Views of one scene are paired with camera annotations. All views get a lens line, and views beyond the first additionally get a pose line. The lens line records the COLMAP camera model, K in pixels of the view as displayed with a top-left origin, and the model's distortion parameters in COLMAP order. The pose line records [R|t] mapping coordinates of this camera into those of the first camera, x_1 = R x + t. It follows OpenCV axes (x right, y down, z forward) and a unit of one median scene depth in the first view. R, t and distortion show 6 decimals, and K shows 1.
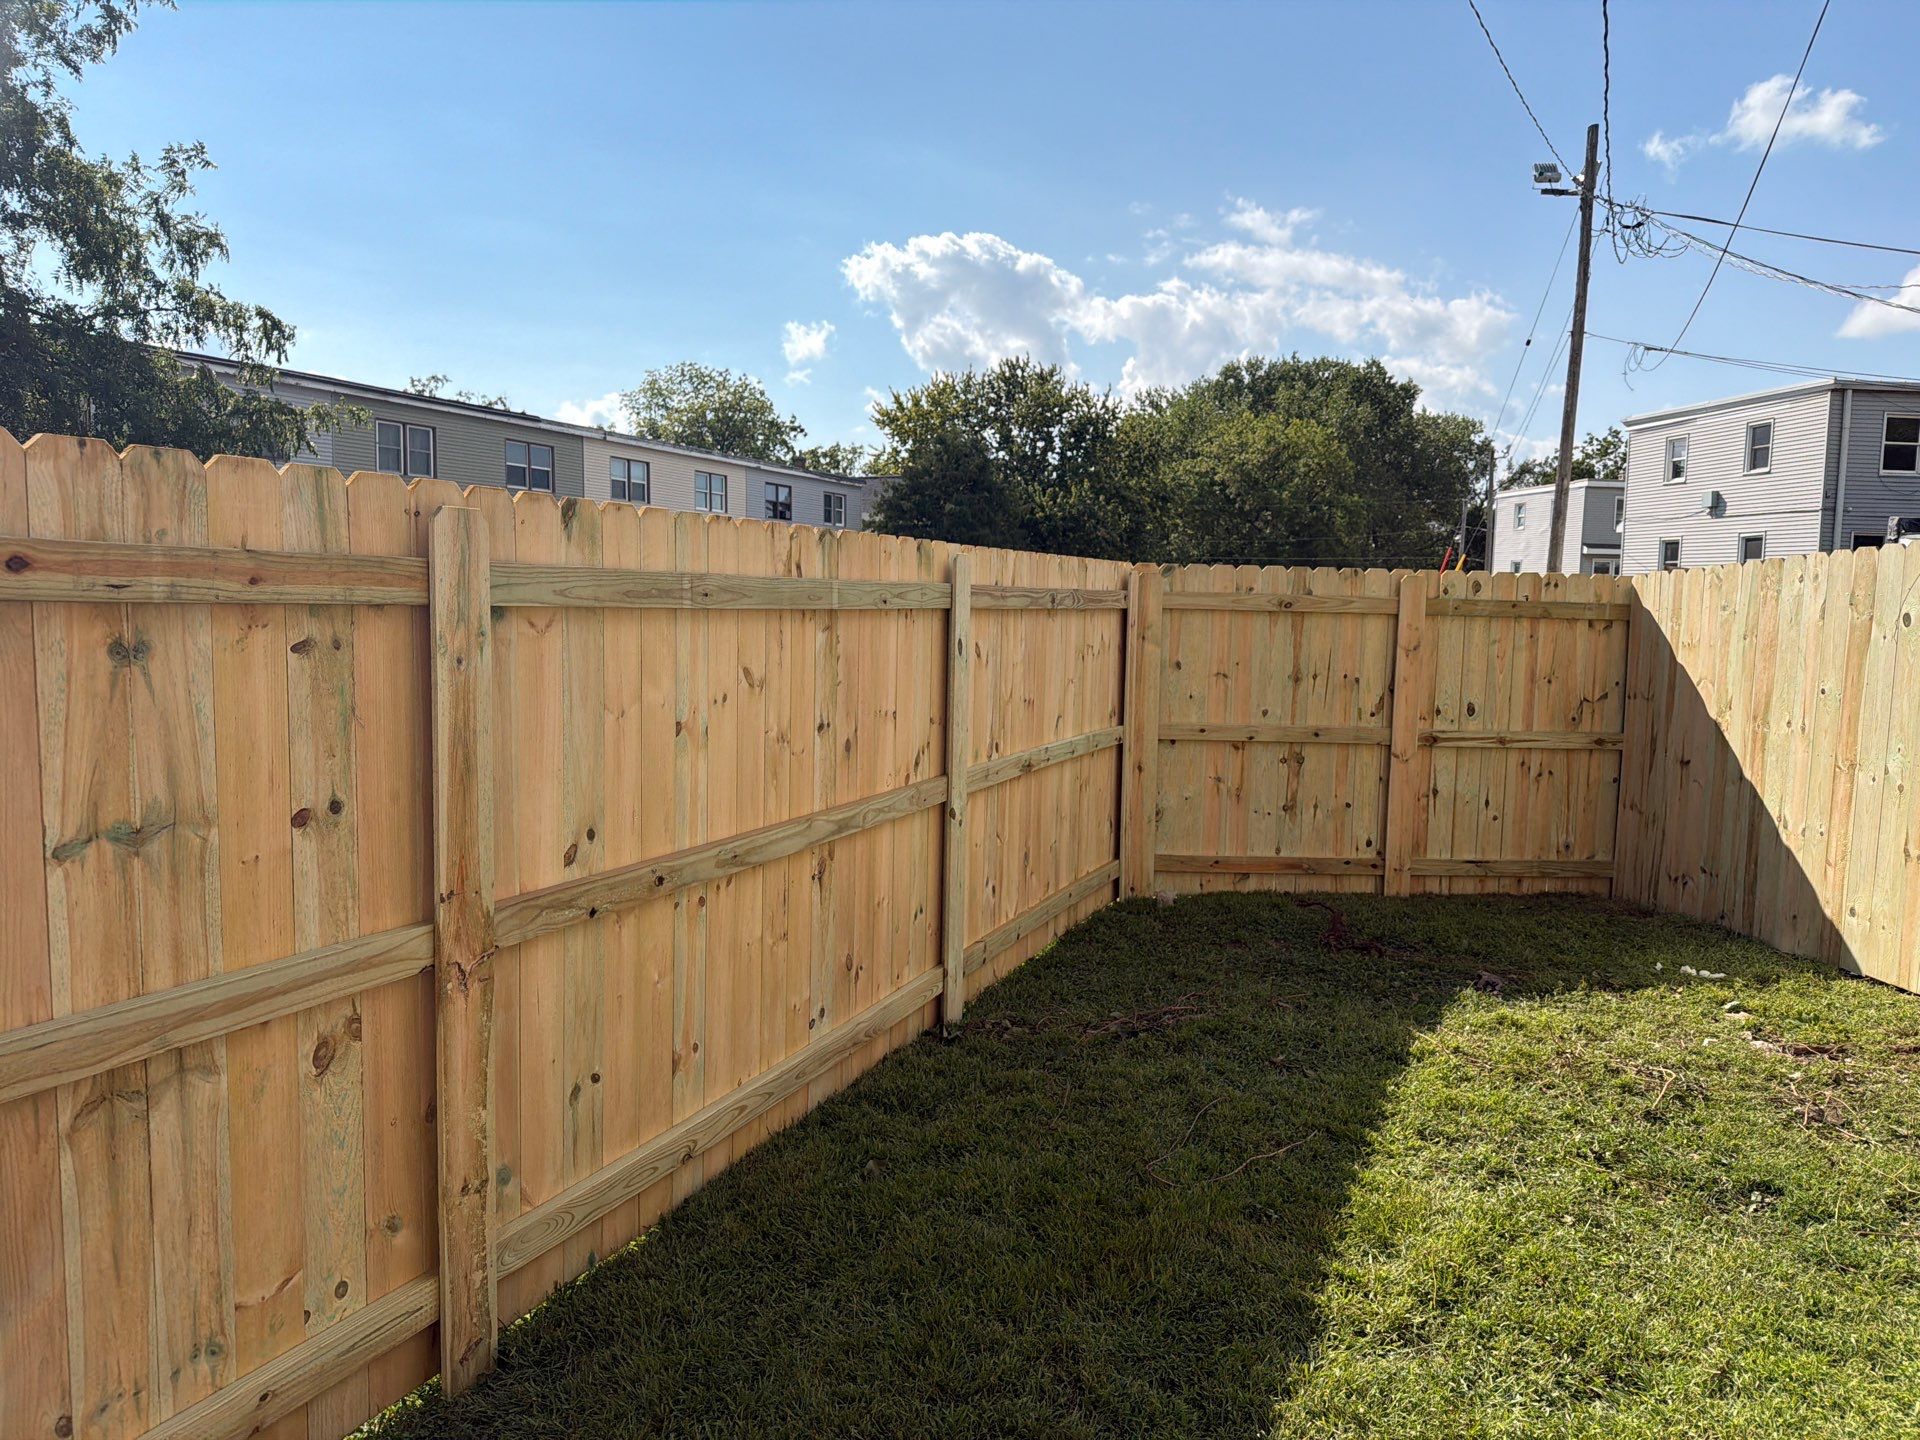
lens RADIAL K [[1347.7, 0, 954.9], [0, 1347.7, 725.6], [0, 0, 1]] dist [0.107673, -0.161186]
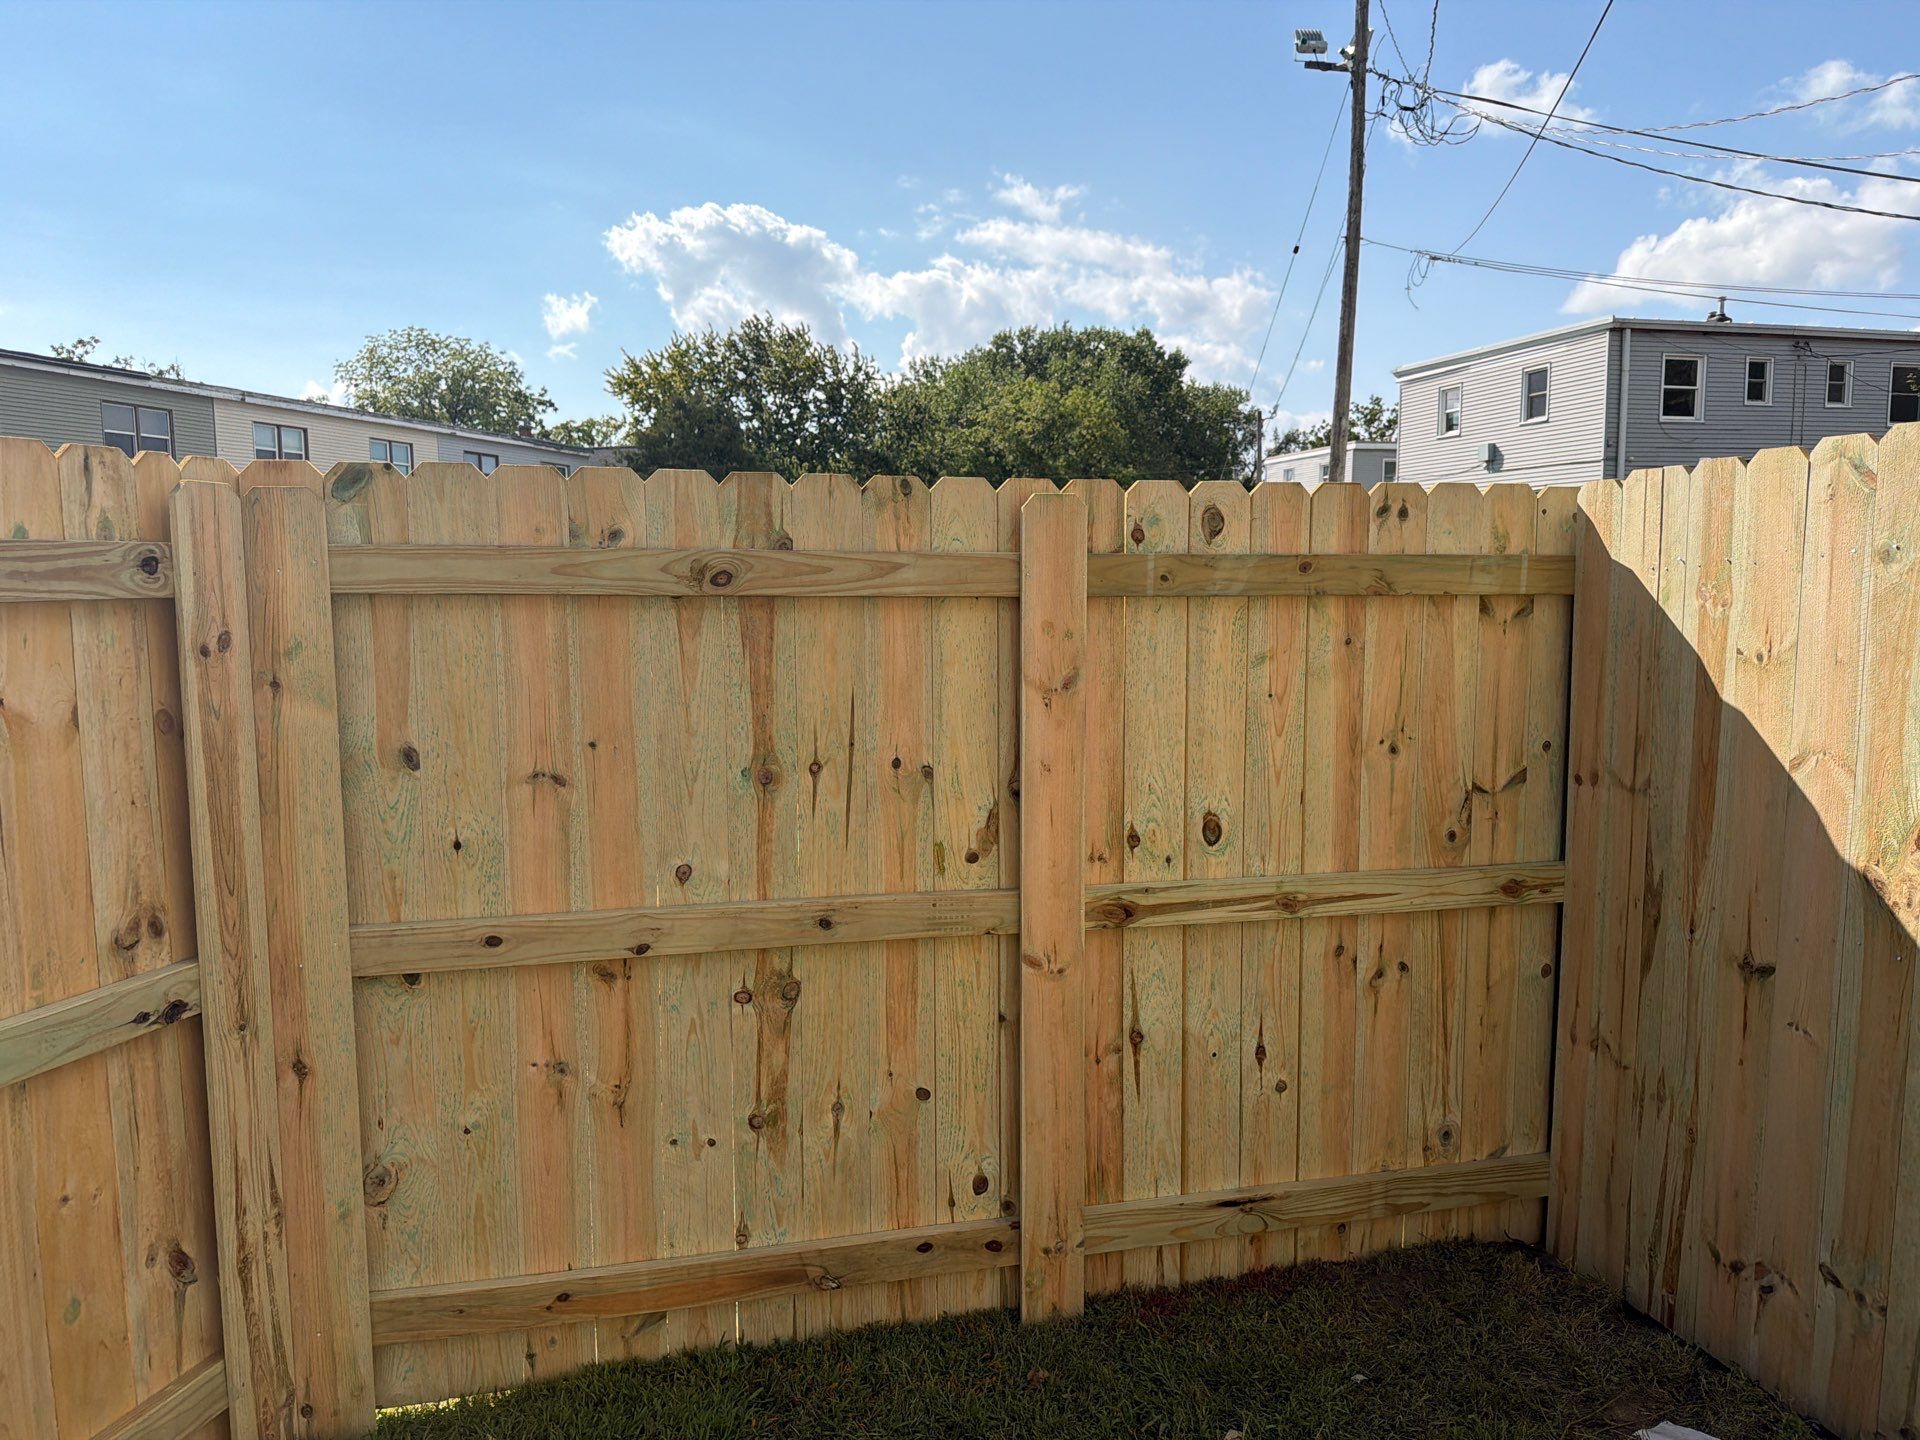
lens RADIAL K [[1347.7, 0, 954.9], [0, 1347.7, 725.6], [0, 0, 1]] dist [0.107673, -0.161186]
pose [[0.988539, -0.043291, 0.144628, 0.248671], [0.041252, 0.999003, 0.017067, -0.052386], [-0.145223, -0.010905, 0.989339, 0.621546]]
